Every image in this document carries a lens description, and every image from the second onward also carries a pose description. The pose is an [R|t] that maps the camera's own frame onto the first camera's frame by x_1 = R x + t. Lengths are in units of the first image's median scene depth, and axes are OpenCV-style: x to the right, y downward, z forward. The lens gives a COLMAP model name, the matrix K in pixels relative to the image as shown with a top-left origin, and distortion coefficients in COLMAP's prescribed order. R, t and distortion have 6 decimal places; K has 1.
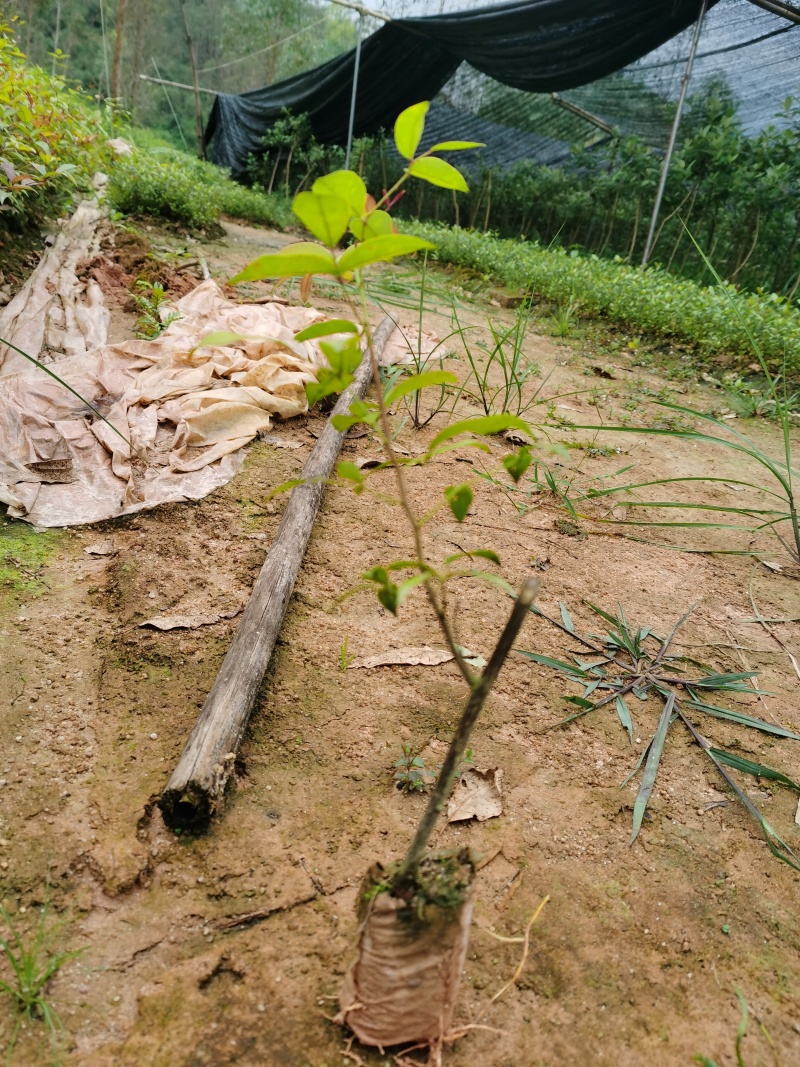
lens RADIAL K [[838.4, 0, 394.4], [0, 838.4, 529.3], [0, 0, 1]] dist [0.058912, -0.080714]
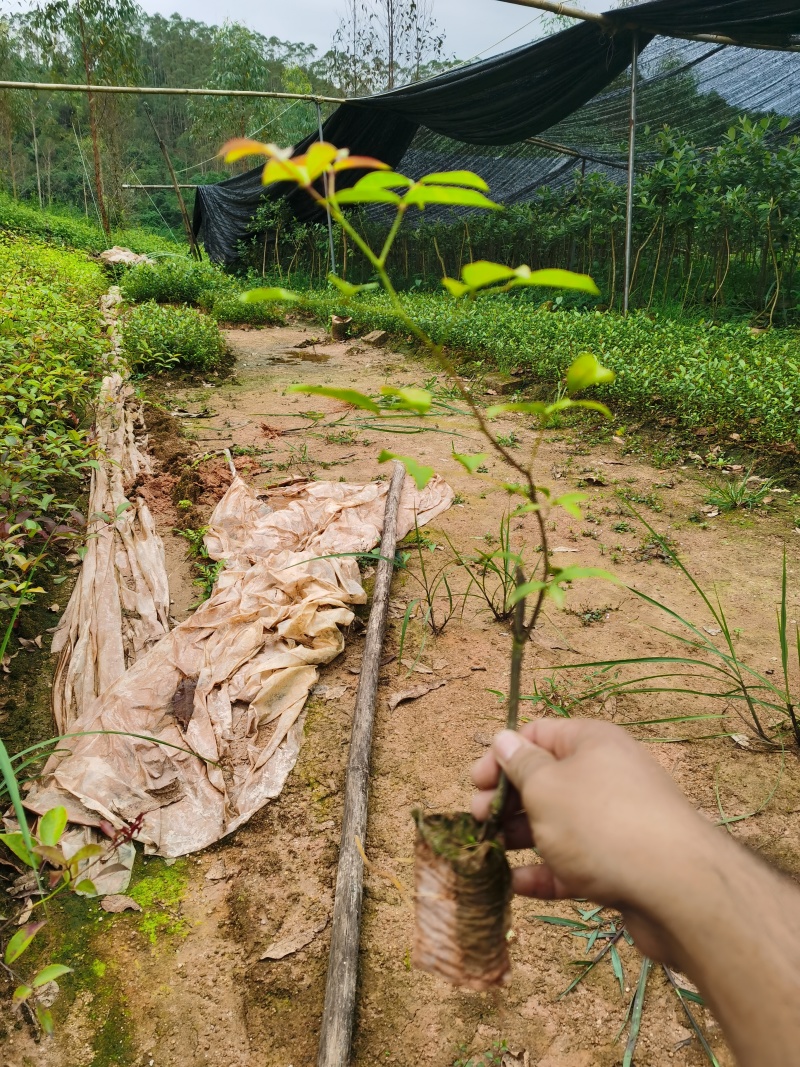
lens RADIAL K [[838.4, 0, 394.8], [0, 838.4, 526.0], [0, 0, 1]] dist [0.058912, -0.080714]
pose [[0.979573, -0.192572, -0.057903, 0.101225], [0.192027, 0.981277, -0.014890, -0.392350], [0.059686, 0.003467, 0.998211, -0.296264]]
